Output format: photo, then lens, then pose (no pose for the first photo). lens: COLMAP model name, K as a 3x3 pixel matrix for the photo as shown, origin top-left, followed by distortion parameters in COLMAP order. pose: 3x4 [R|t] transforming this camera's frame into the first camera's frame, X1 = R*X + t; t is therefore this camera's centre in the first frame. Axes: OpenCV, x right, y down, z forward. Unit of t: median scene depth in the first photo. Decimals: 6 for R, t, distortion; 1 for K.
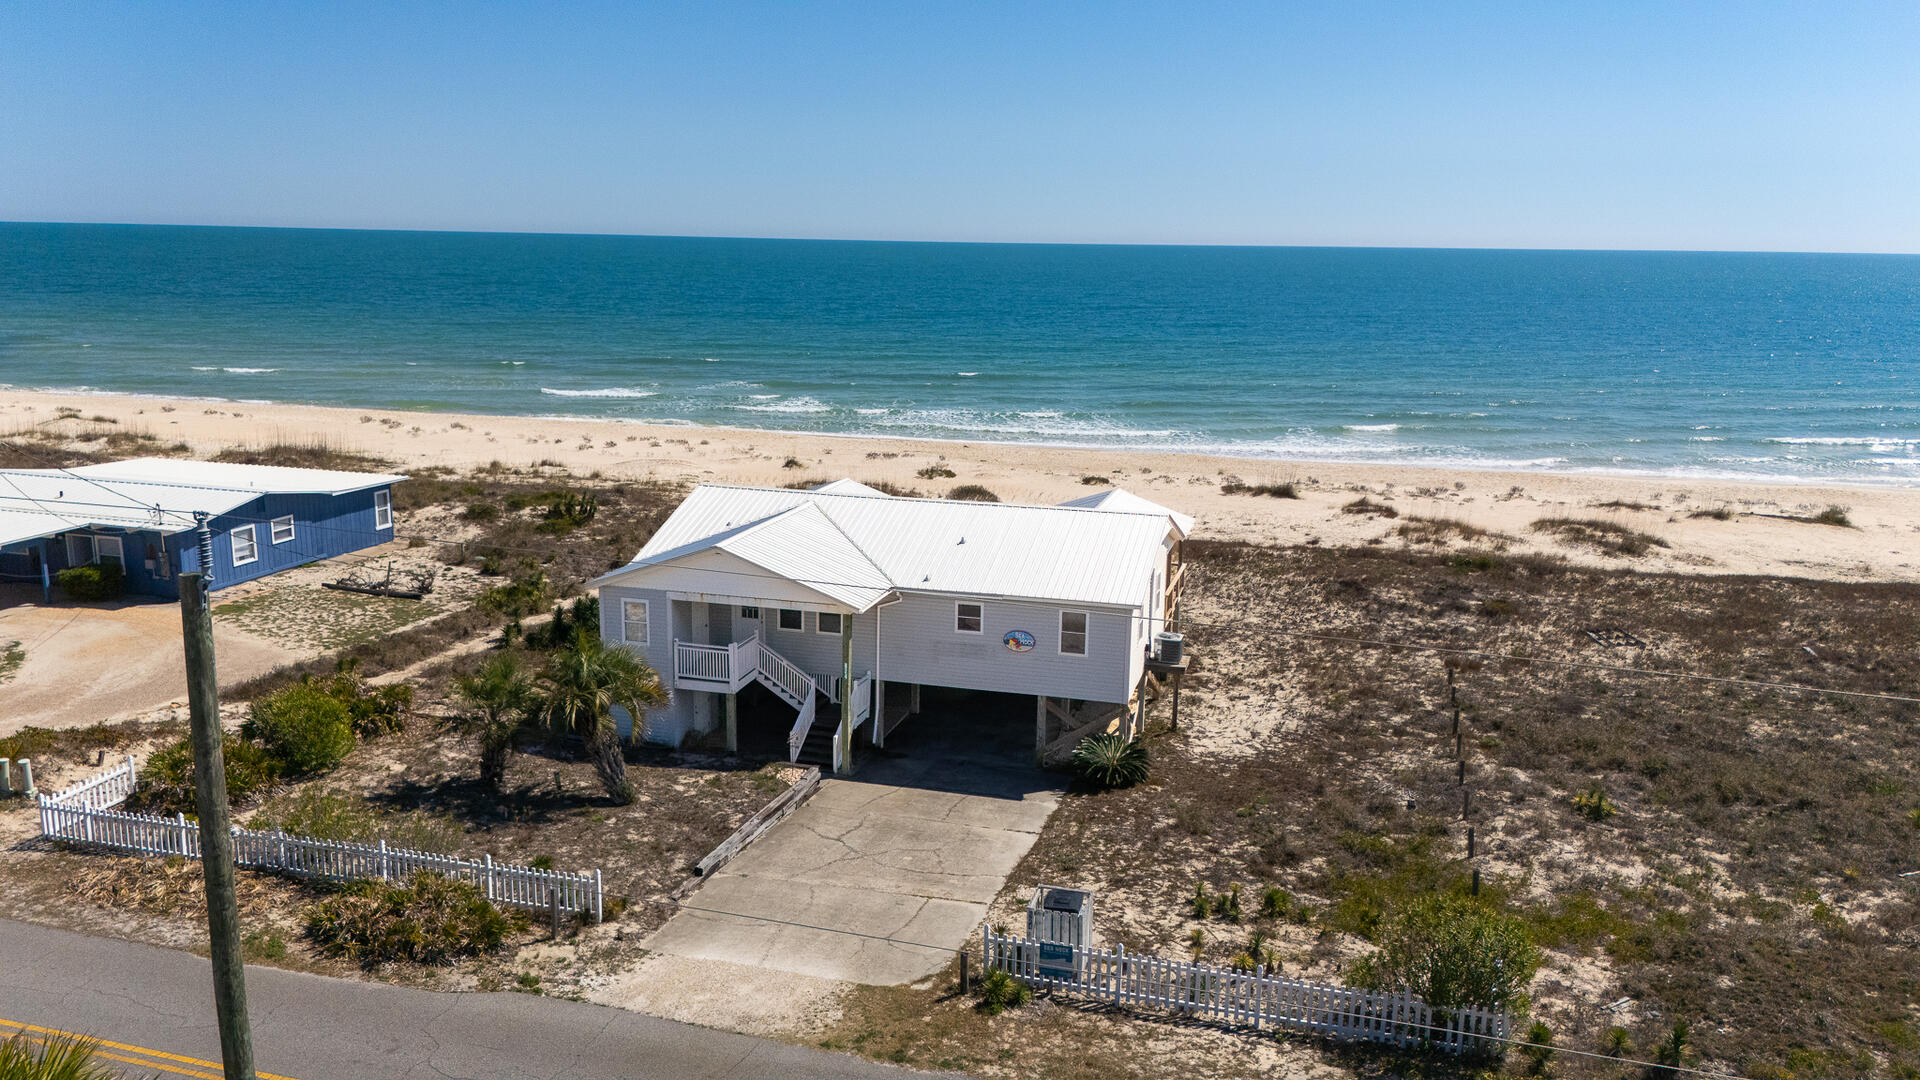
lens RADIAL K [[1423.8, 0, 960.0], [0, 1423.8, 540.0], [0, 0, 1]] dist [0.070717, -0.076206]
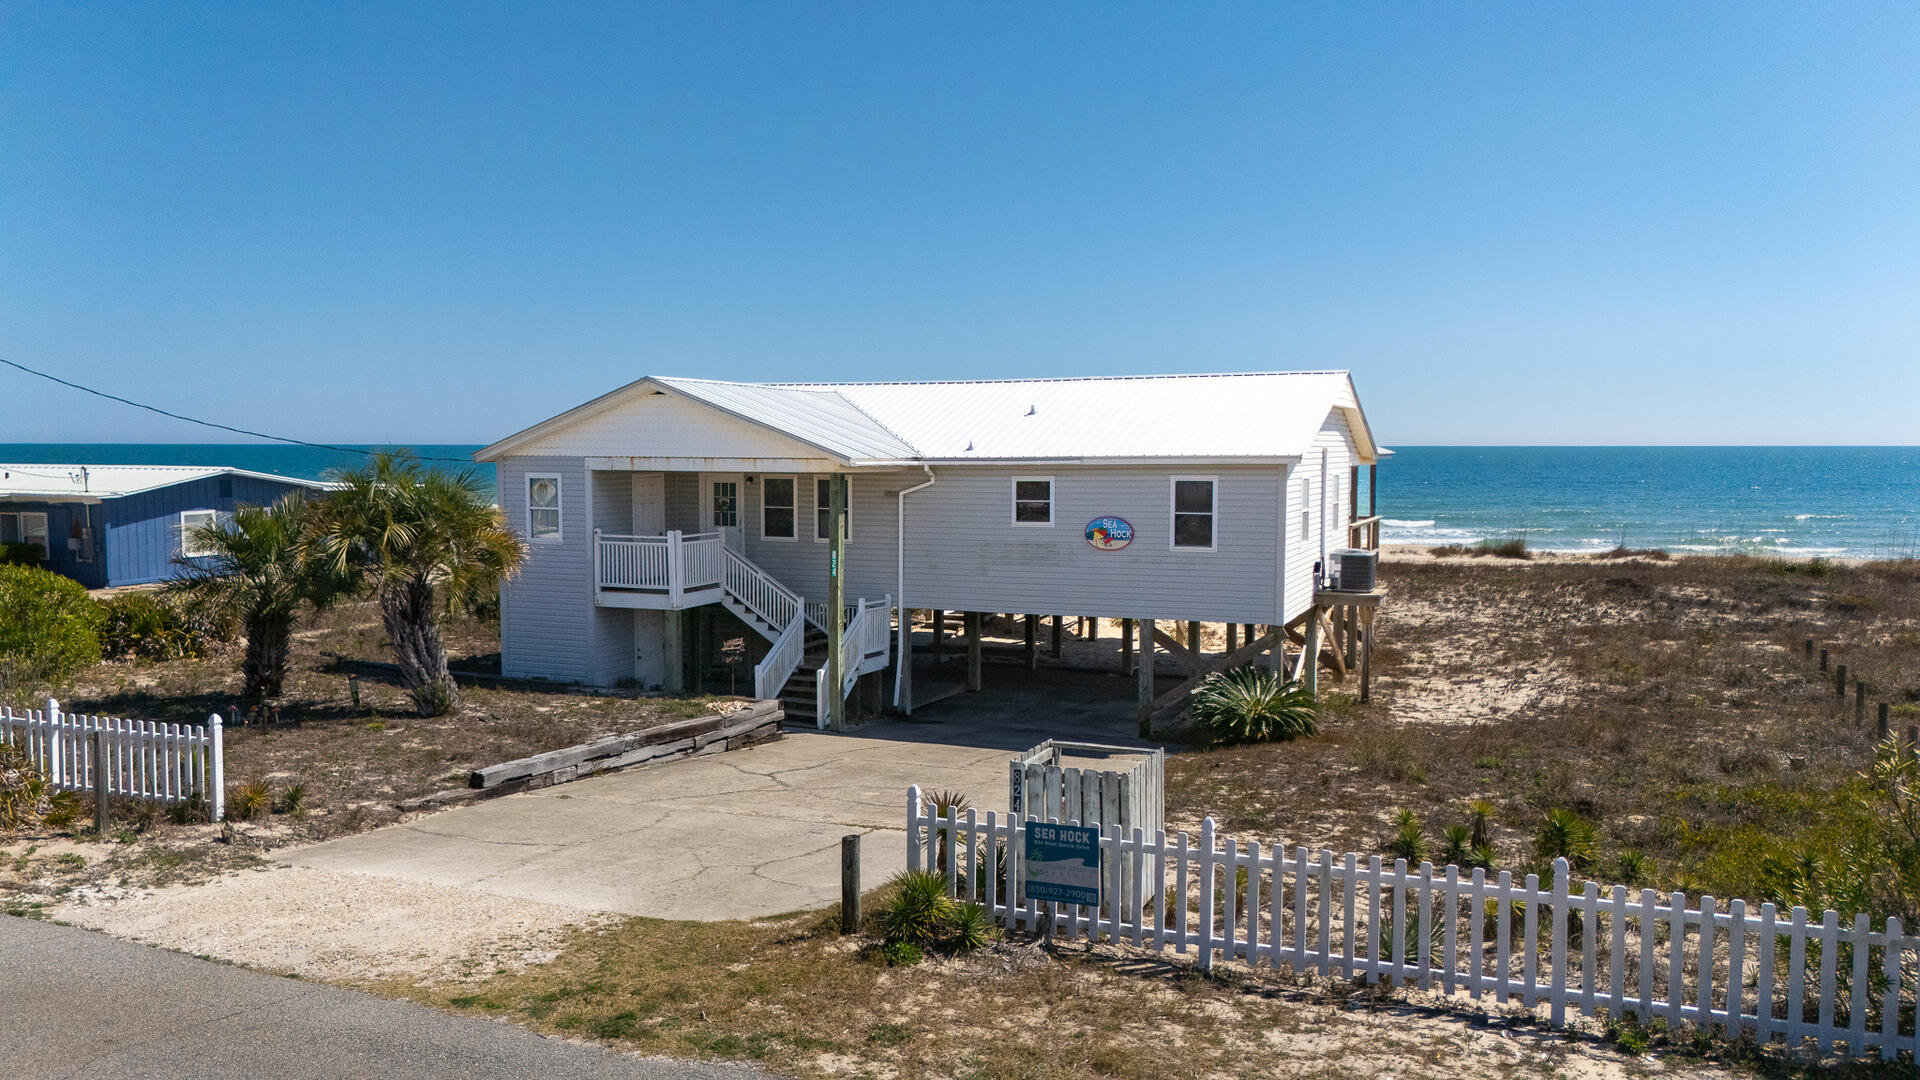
lens RADIAL K [[1423.8, 0, 960.0], [0, 1423.8, 540.0], [0, 0, 1]] dist [0.070717, -0.076206]
pose [[0.990821, -0.005562, -0.135065, 0.069680], [-0.013835, 0.989734, -0.142248, 0.188528], [0.134470, 0.142811, 0.980573, 0.405125]]
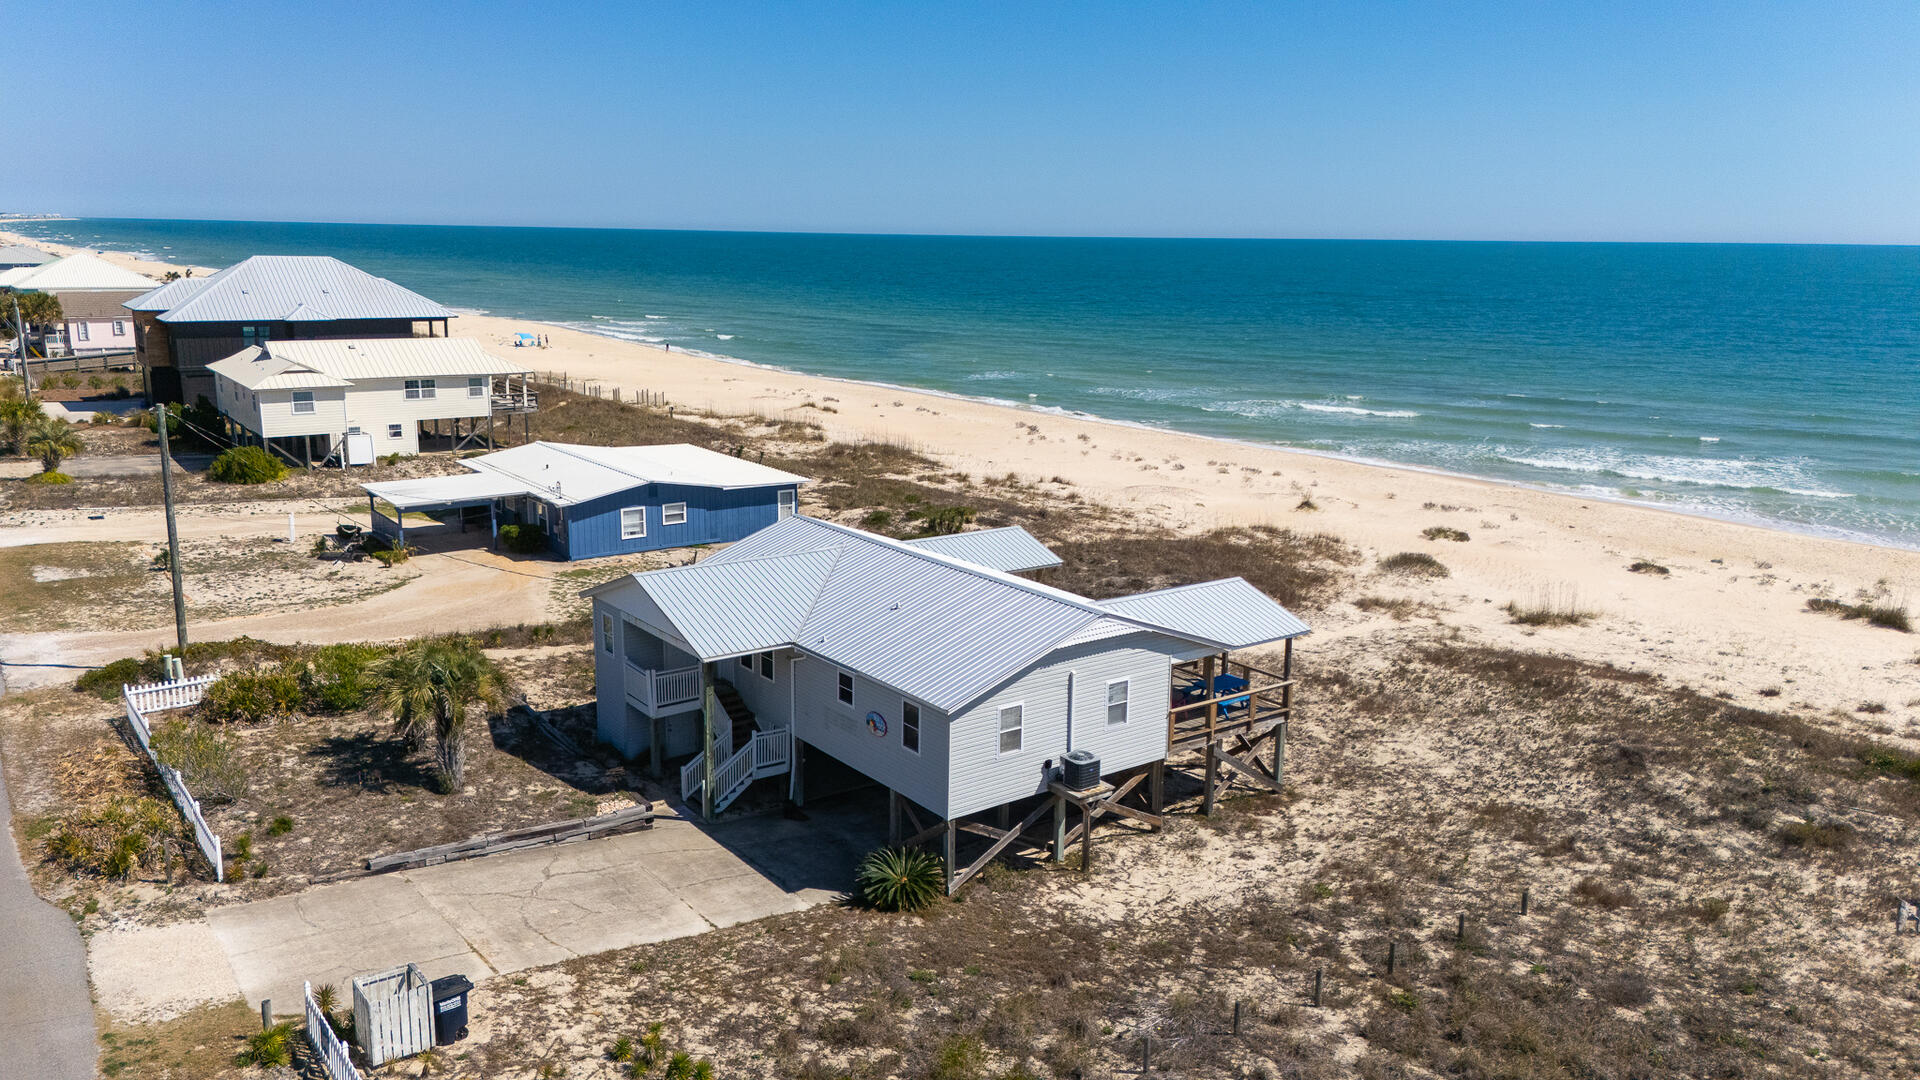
lens RADIAL K [[1423.8, 0, 960.0], [0, 1423.8, 540.0], [0, 0, 1]] dist [0.070717, -0.076206]
pose [[0.791007, 0.125198, -0.598861, 0.696474], [-0.129111, 0.990953, 0.036634, -0.097570], [0.598029, 0.048342, 0.800015, 0.333401]]
